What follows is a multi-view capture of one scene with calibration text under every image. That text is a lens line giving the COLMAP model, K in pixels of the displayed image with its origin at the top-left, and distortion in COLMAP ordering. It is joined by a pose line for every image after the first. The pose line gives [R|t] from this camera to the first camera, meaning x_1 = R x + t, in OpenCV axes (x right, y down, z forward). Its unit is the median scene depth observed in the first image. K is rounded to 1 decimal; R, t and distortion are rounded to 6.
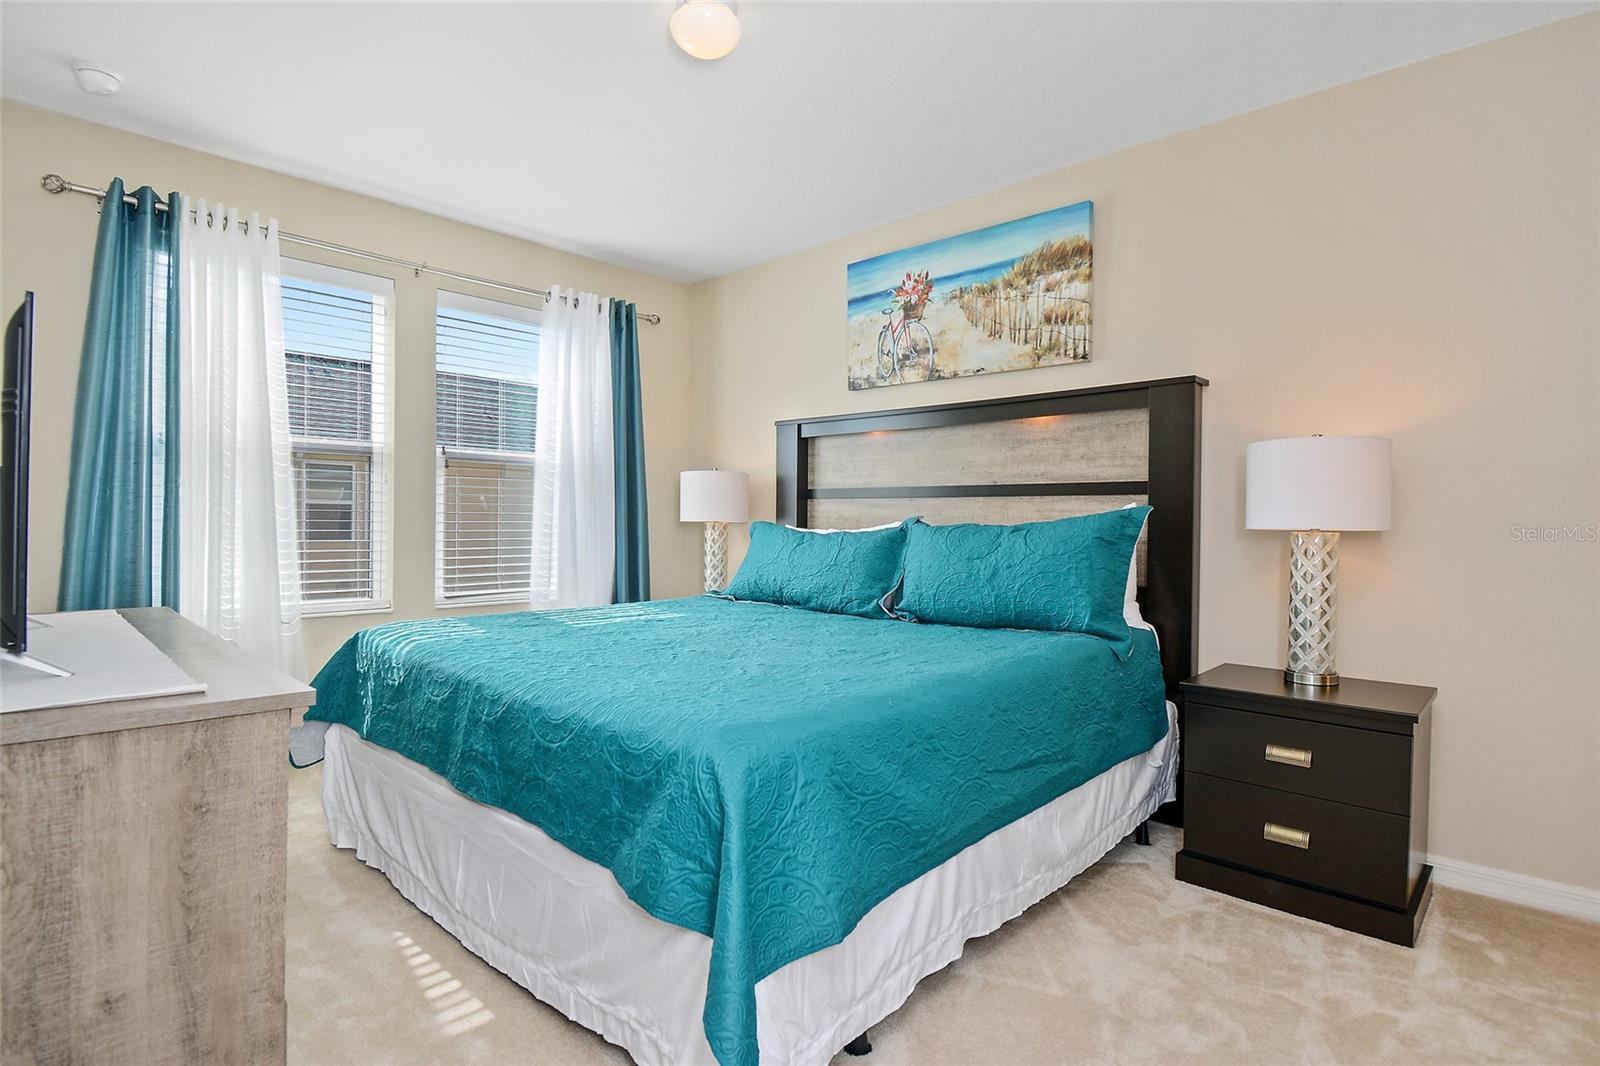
lens RADIAL K [[819.5, 0, 806.5], [0, 819.5, 532.3], [0, 0, 1]] dist [-0.006812, -0.005699]
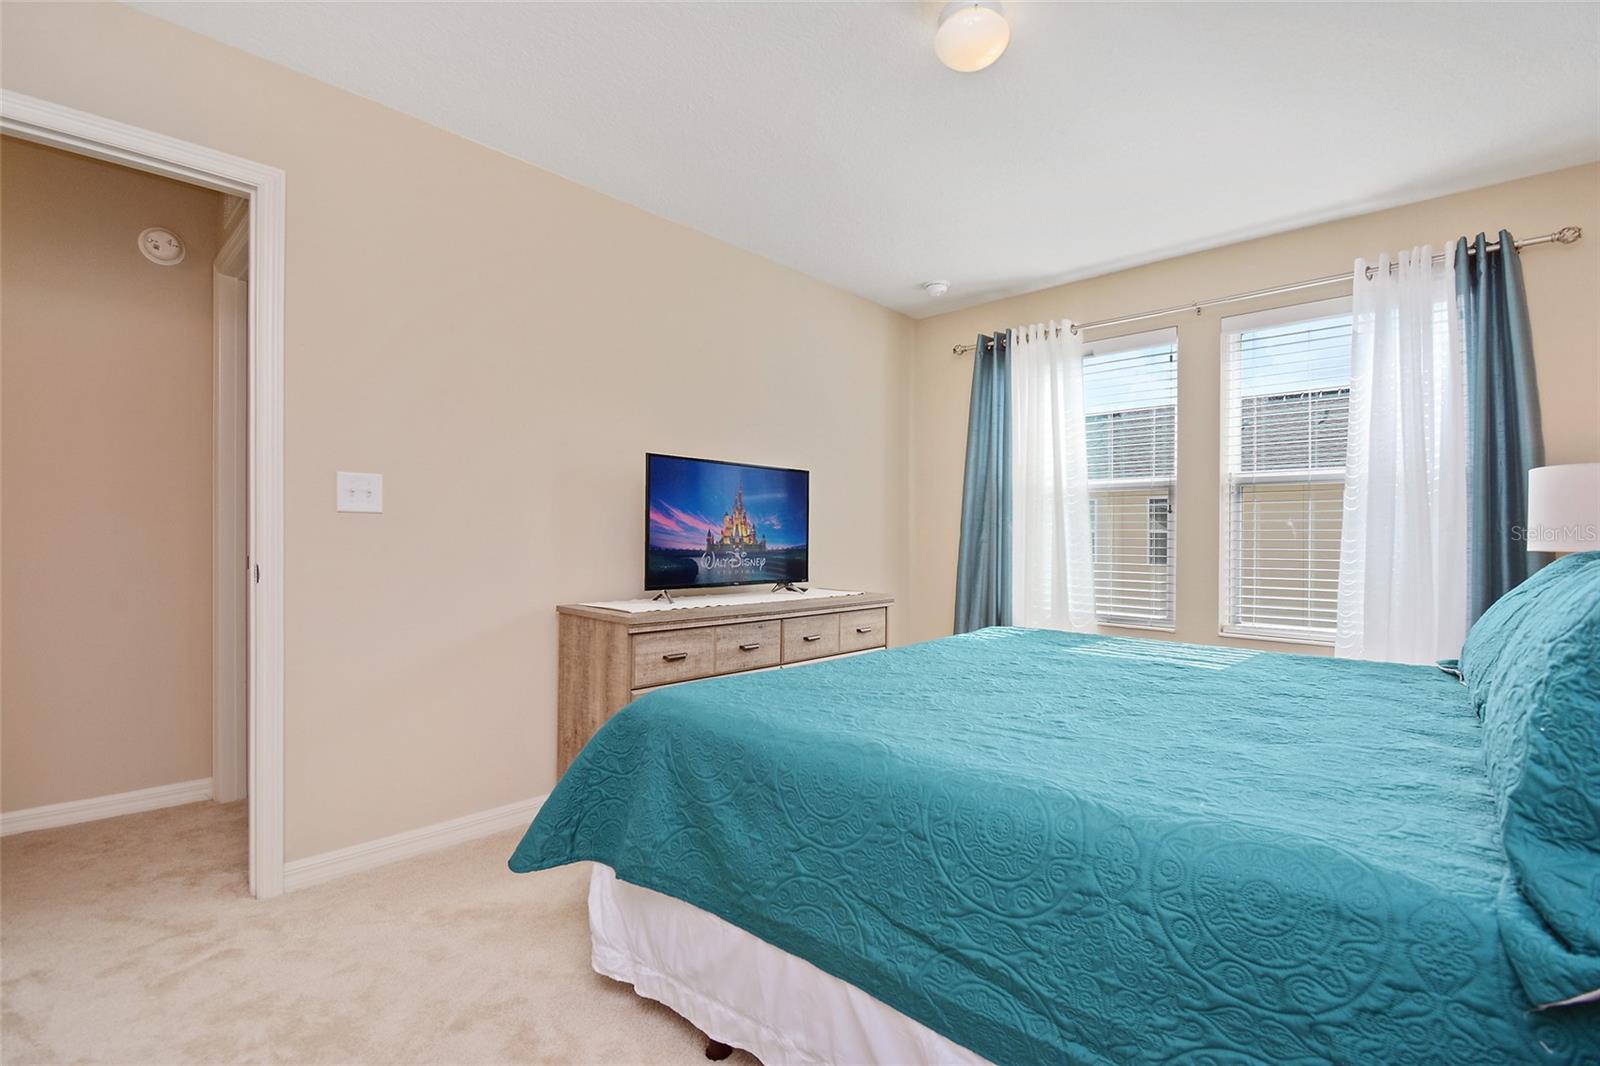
lens RADIAL K [[716.0, 0, 788.7], [0, 716.0, 540.4], [0, 0, 1]] dist [-0.002550, -0.008354]
pose [[-0.018478, -0.006877, -0.999806, 0.984420], [-0.024926, 0.999669, -0.006415, -0.010562], [0.999519, 0.024802, -0.018643, 1.101419]]
